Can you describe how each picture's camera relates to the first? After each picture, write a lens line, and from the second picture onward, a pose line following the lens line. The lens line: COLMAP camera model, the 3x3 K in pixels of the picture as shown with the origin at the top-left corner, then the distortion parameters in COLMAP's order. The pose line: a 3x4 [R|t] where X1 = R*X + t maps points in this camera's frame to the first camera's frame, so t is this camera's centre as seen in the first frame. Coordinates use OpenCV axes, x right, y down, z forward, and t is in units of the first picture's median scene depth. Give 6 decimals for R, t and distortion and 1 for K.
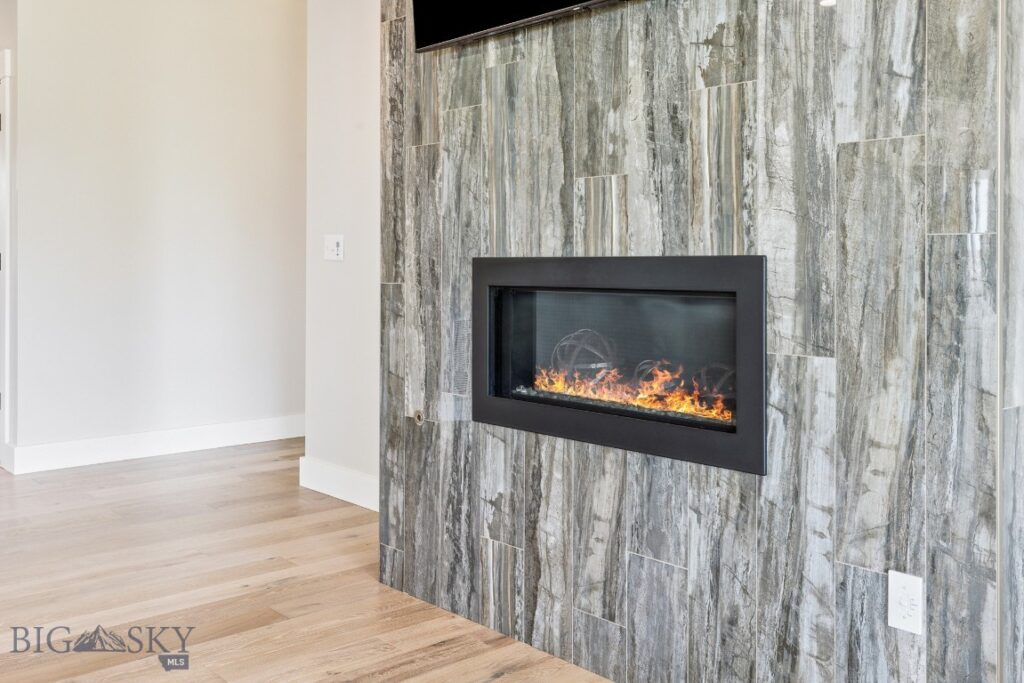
lens RADIAL K [[996.0, 0, 513.7], [0, 996.0, 261.9], [0, 0, 1]] dist [0.011102, 0.000000]
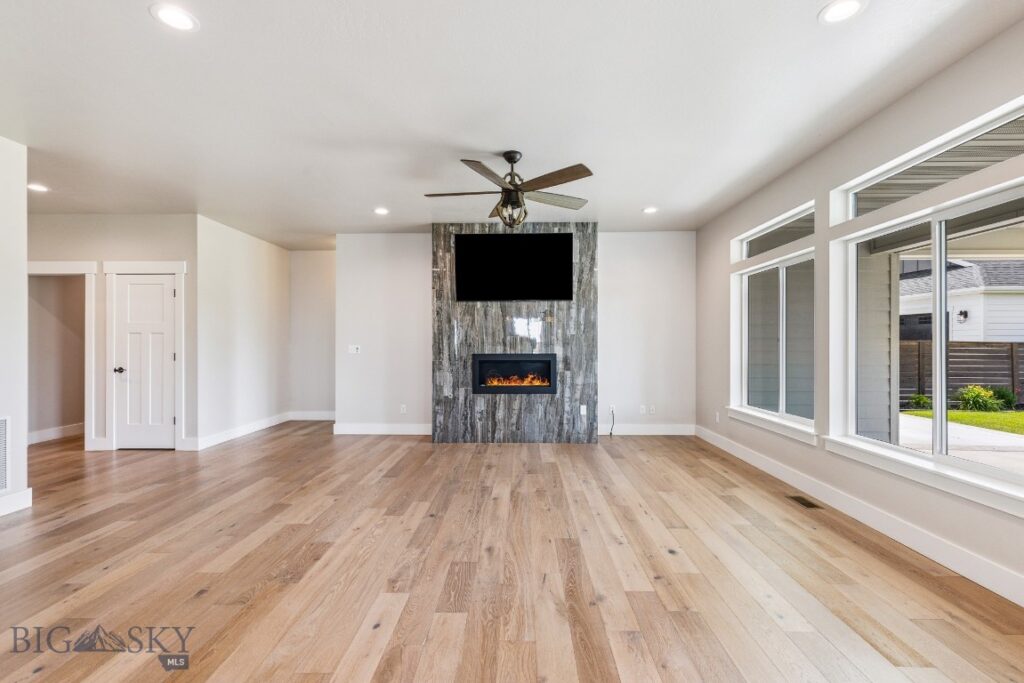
lens RADIAL K [[464.9, 0, 513.1], [0, 464.9, 344.8], [0, 0, 1]] dist [0.005777, 0.000173]
pose [[0.673903, -0.004629, 0.738805, -1.444384], [0.003133, 0.999989, 0.003407, -0.051121], [-0.738813, 0.000019, 0.673910, -0.438866]]
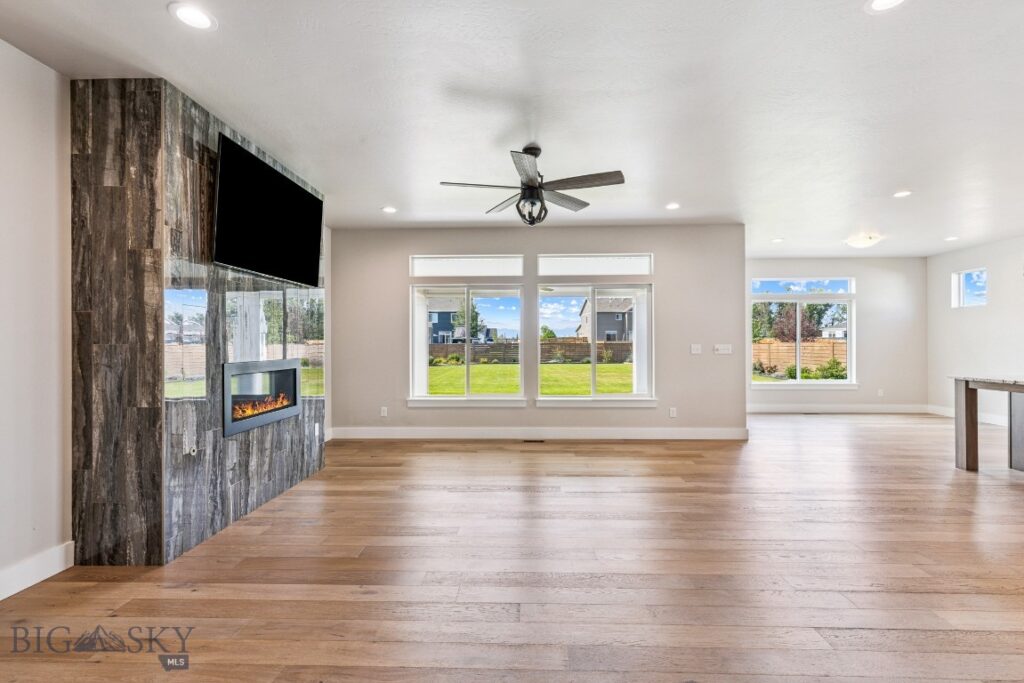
lens RADIAL K [[464.9, 0, 517.2], [0, 464.9, 341.8], [0, 0, 1]] dist [0.005777, 0.000173]
pose [[-0.731466, 0.002183, 0.681874, -1.317729], [0.002492, 0.999997, -0.000529, -0.054268], [-0.681873, 0.001313, -0.731469, 1.418560]]
